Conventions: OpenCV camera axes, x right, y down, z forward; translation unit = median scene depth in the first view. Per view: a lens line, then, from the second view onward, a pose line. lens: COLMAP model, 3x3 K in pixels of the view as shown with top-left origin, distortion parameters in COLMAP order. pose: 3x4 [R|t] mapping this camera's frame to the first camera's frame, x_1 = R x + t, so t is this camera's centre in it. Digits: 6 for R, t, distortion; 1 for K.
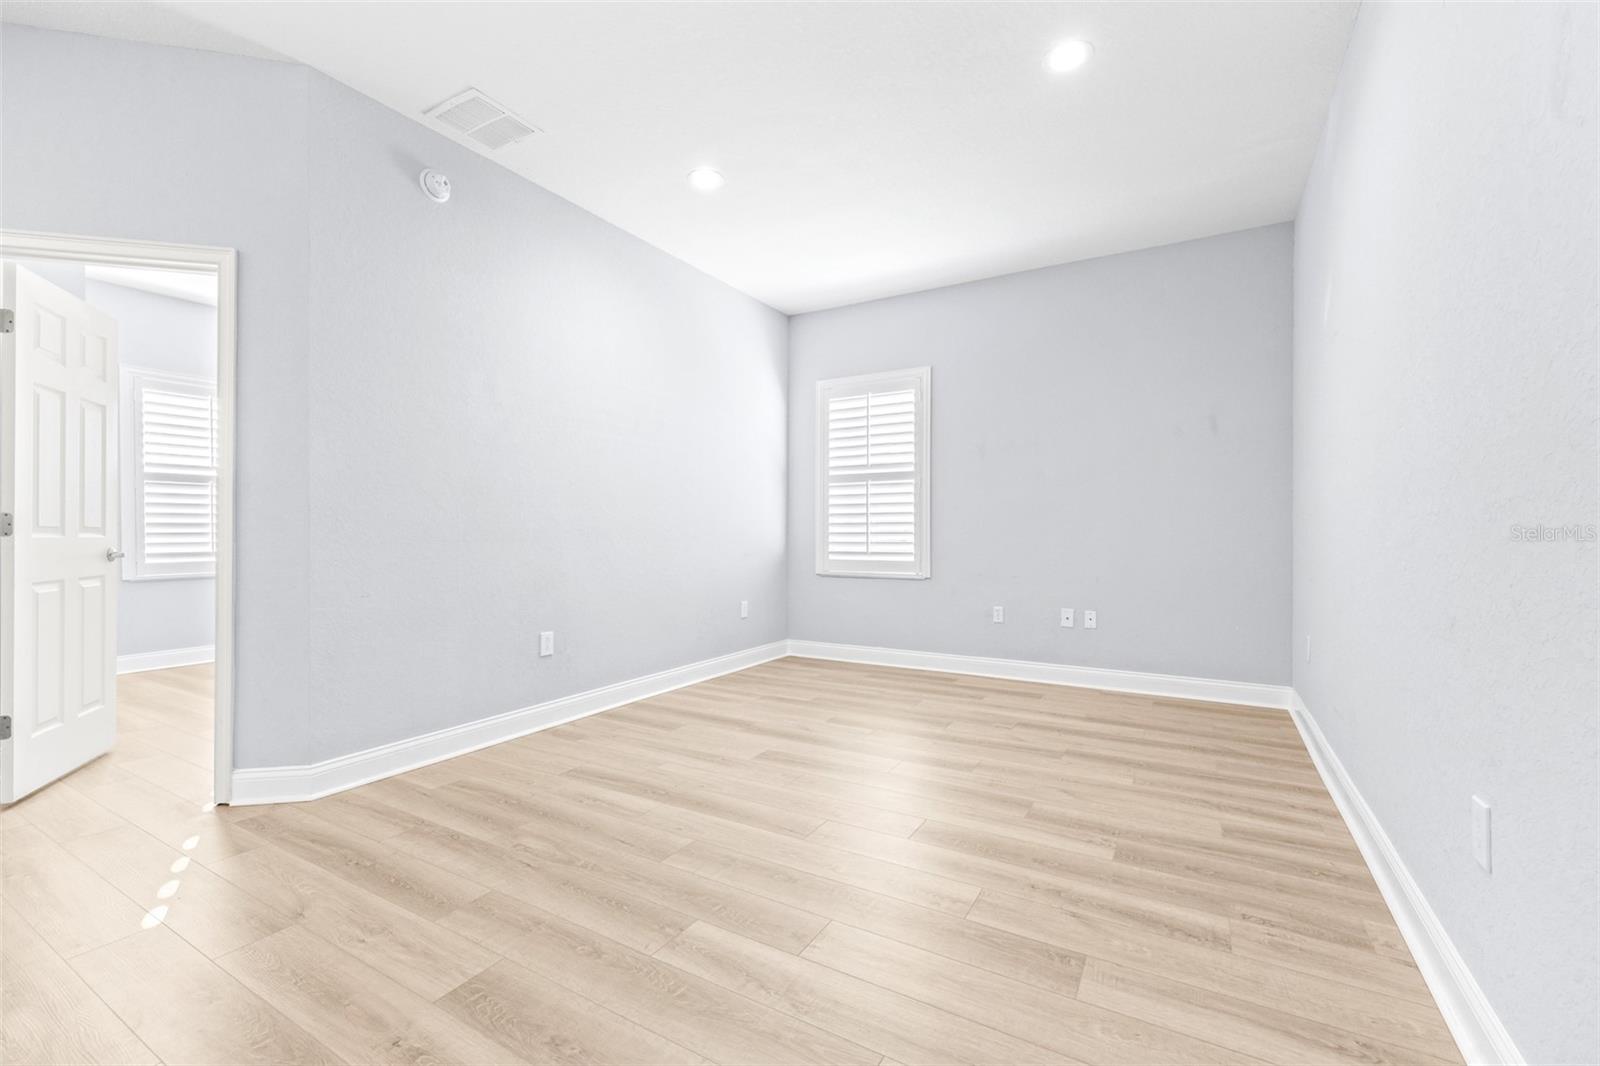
lens RADIAL K [[688.0, 0, 800.7], [0, 688.0, 539.0], [0, 0, 1]] dist [0.002055, -0.000630]
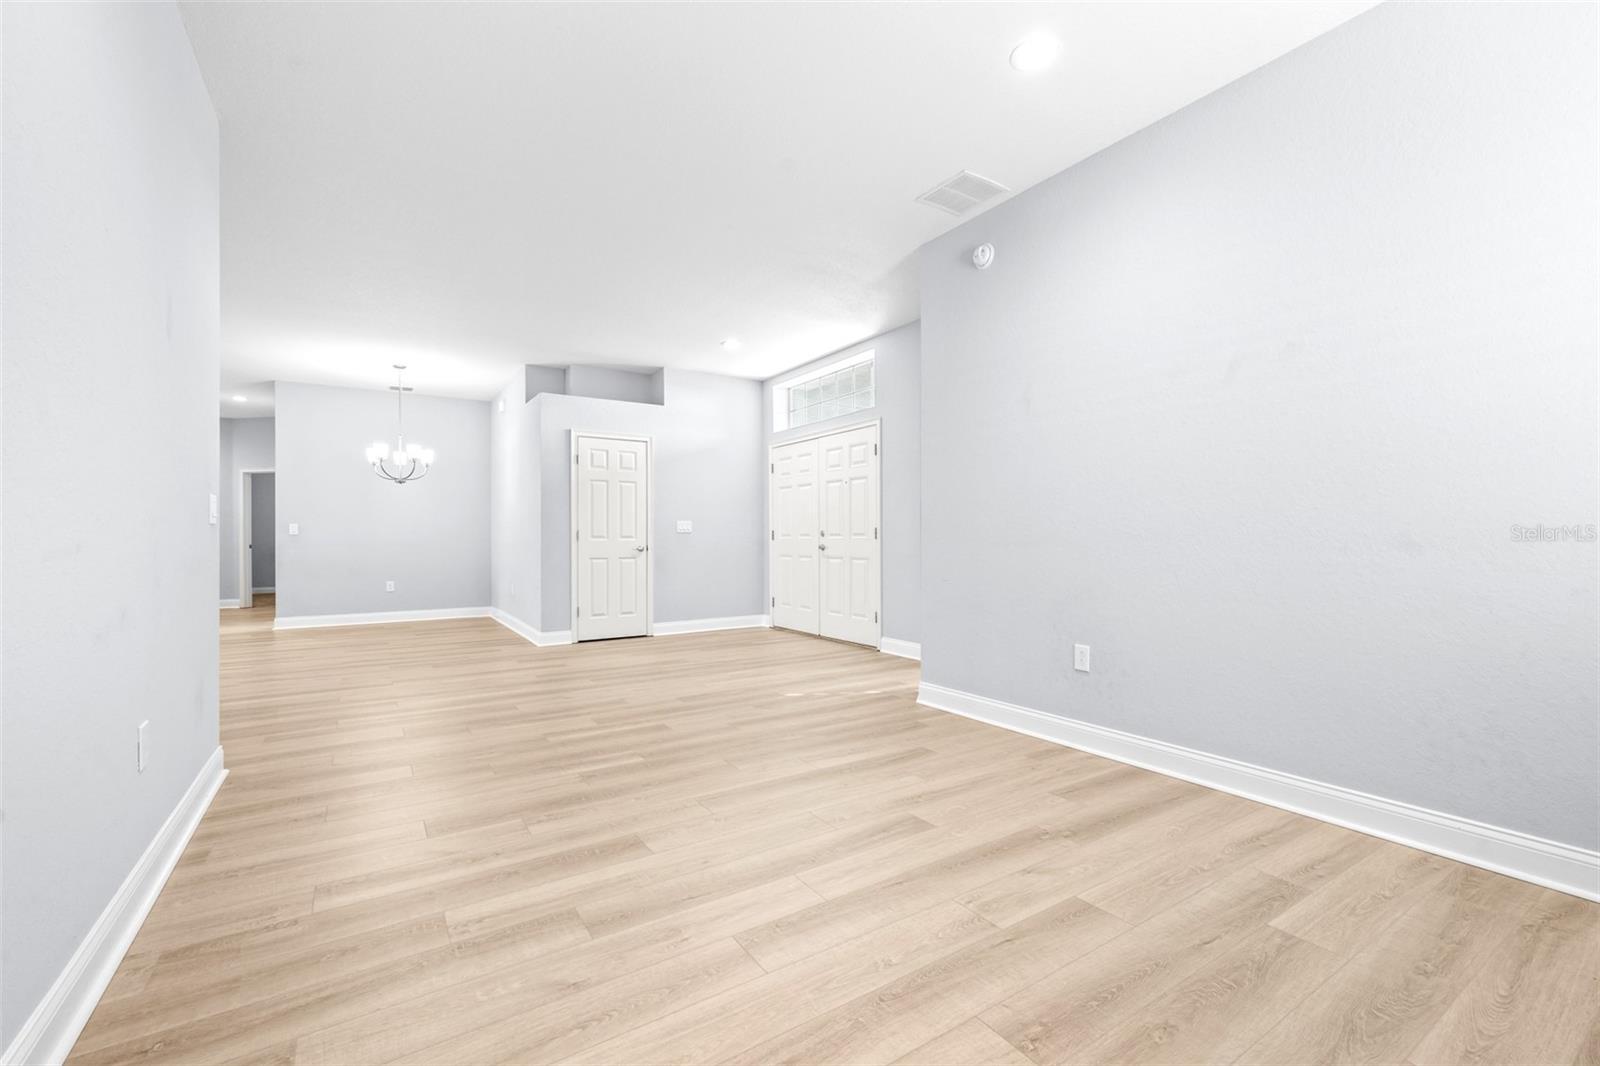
lens RADIAL K [[688.0, 0, 793.1], [0, 688.0, 532.4], [0, 0, 1]] dist [0.002055, -0.000630]
pose [[-0.472679, -0.007422, -0.881204, 0.789499], [-0.003612, 0.999972, -0.006484, -0.006938], [0.881227, 0.000118, -0.472692, 1.401183]]
